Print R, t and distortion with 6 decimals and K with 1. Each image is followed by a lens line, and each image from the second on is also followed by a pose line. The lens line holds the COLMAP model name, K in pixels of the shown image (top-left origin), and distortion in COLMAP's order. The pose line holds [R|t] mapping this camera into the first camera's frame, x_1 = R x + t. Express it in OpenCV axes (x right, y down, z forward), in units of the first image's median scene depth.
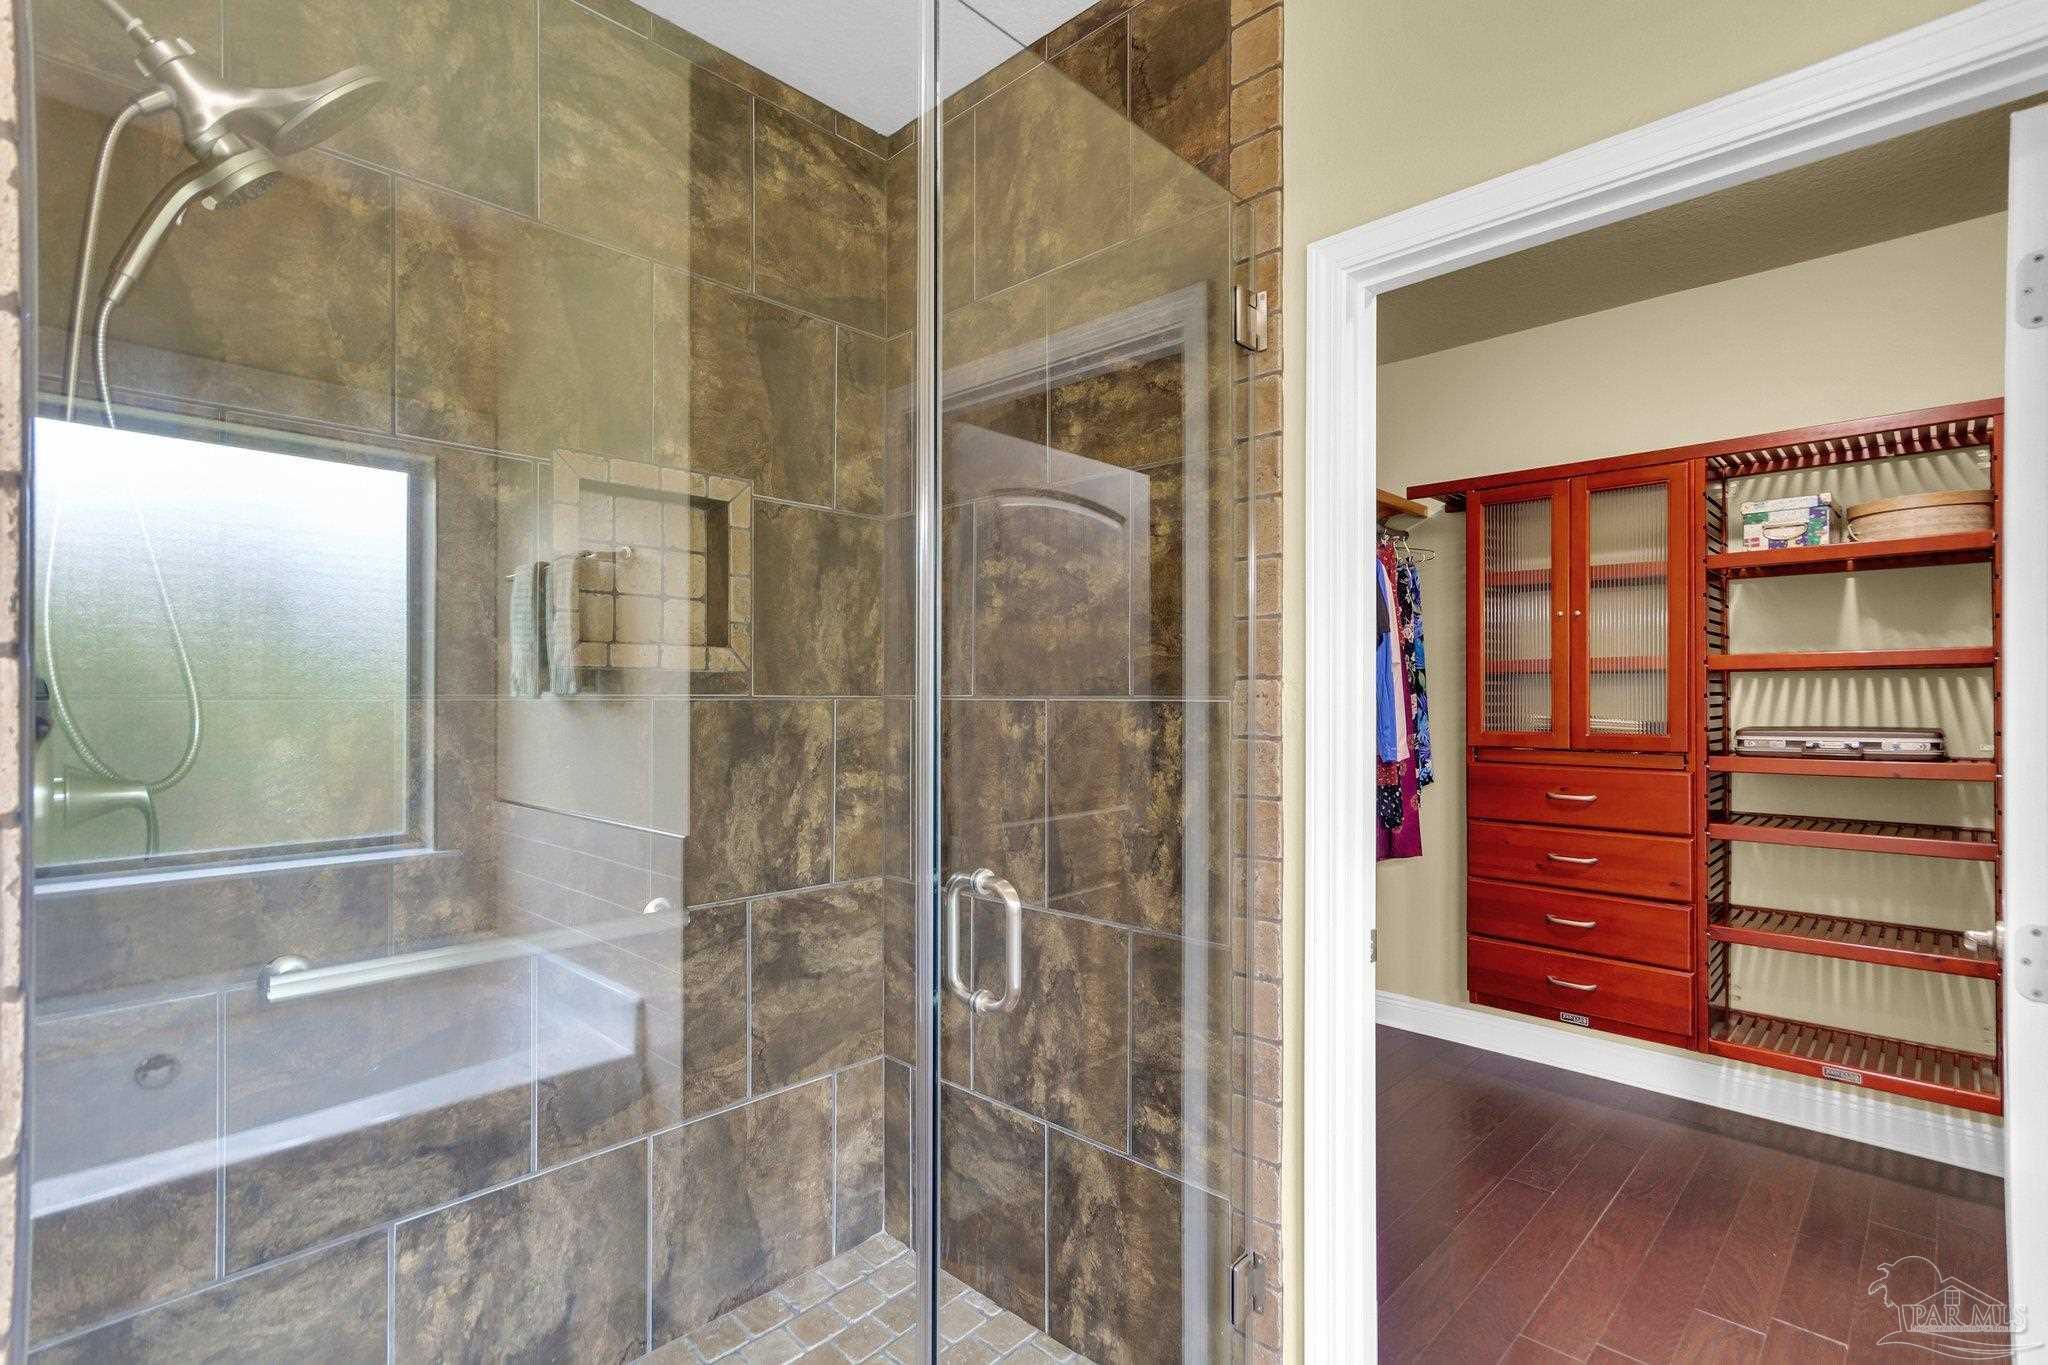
lens RADIAL K [[958.6, 0, 1035.6], [0, 958.6, 693.6], [0, 0, 1]] dist [0.005240, 0.004057]
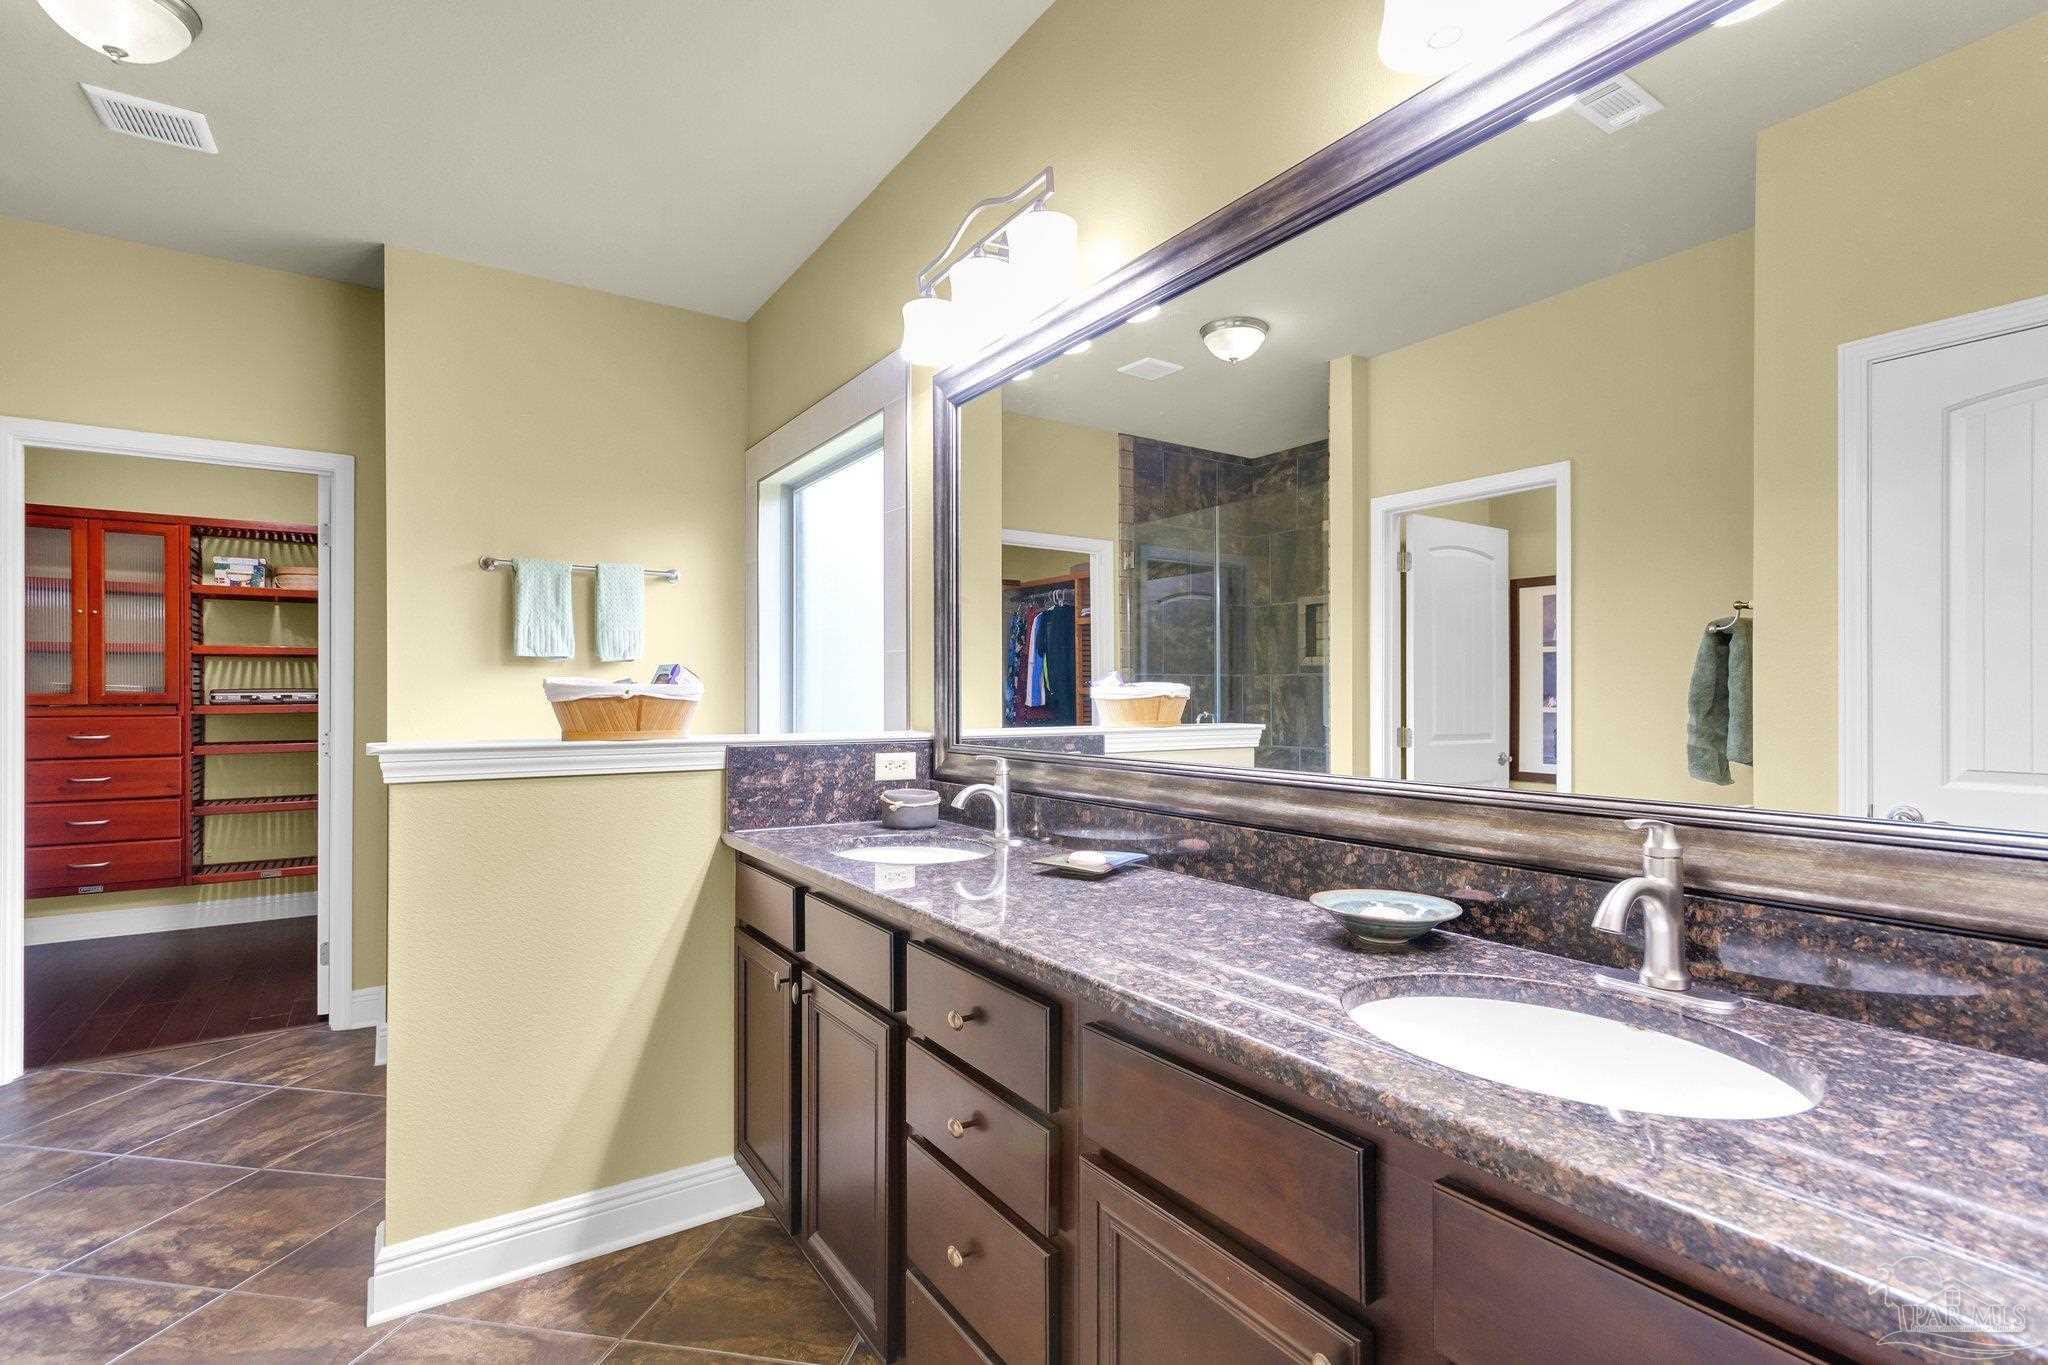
lens RADIAL K [[958.6, 0, 1034.2], [0, 958.6, 695.6], [0, 0, 1]] dist [0.005240, 0.004057]
pose [[0.208731, 0.000179, 0.977973, -0.591701], [0.002056, 0.999998, -0.000622, 0.049251], [-0.977971, 0.002141, 0.208730, -0.726072]]
